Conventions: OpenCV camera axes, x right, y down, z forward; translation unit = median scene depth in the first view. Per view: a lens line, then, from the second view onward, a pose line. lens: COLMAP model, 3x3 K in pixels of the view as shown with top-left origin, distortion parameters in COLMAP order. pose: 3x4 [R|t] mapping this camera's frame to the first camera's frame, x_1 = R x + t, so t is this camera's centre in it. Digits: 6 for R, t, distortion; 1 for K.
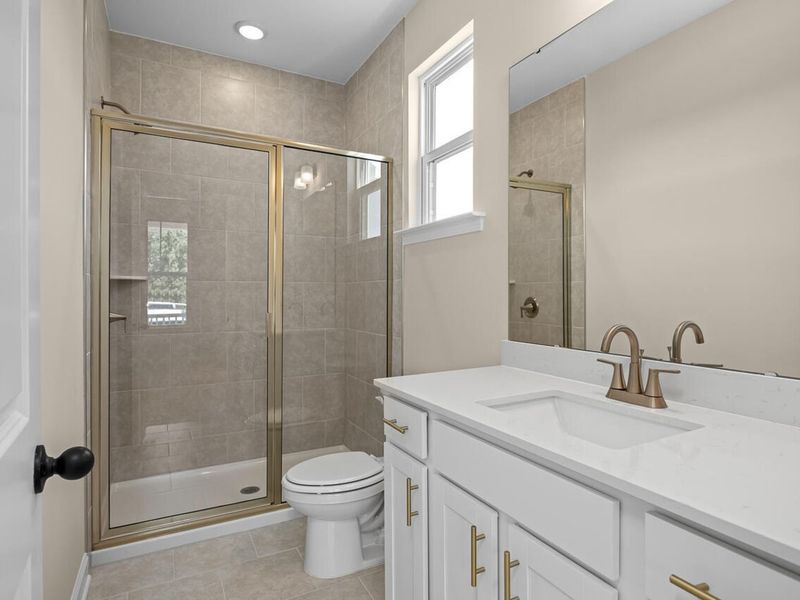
lens RADIAL K [[439.1, 0, 399.5], [0, 439.1, 296.9], [0, 0, 1]] dist [-0.023840, 0.007077]
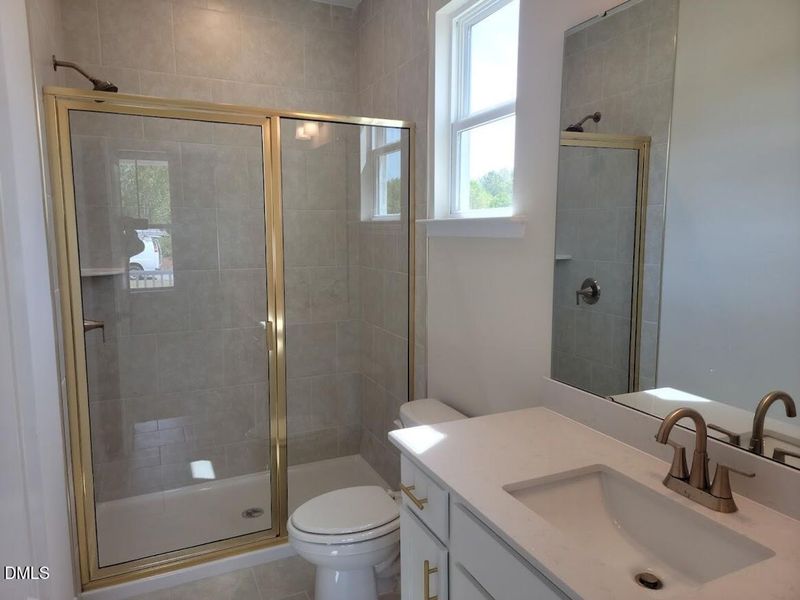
lens RADIAL K [[540.4, 0, 391.5], [0, 540.4, 298.9], [0, 0, 1]] dist [0.036456, -0.025483]
pose [[0.997401, 0.004486, -0.071913, 0.013638], [0.004163, 0.992805, 0.119668, -0.120928], [0.071933, -0.119656, 0.990206, -0.014030]]
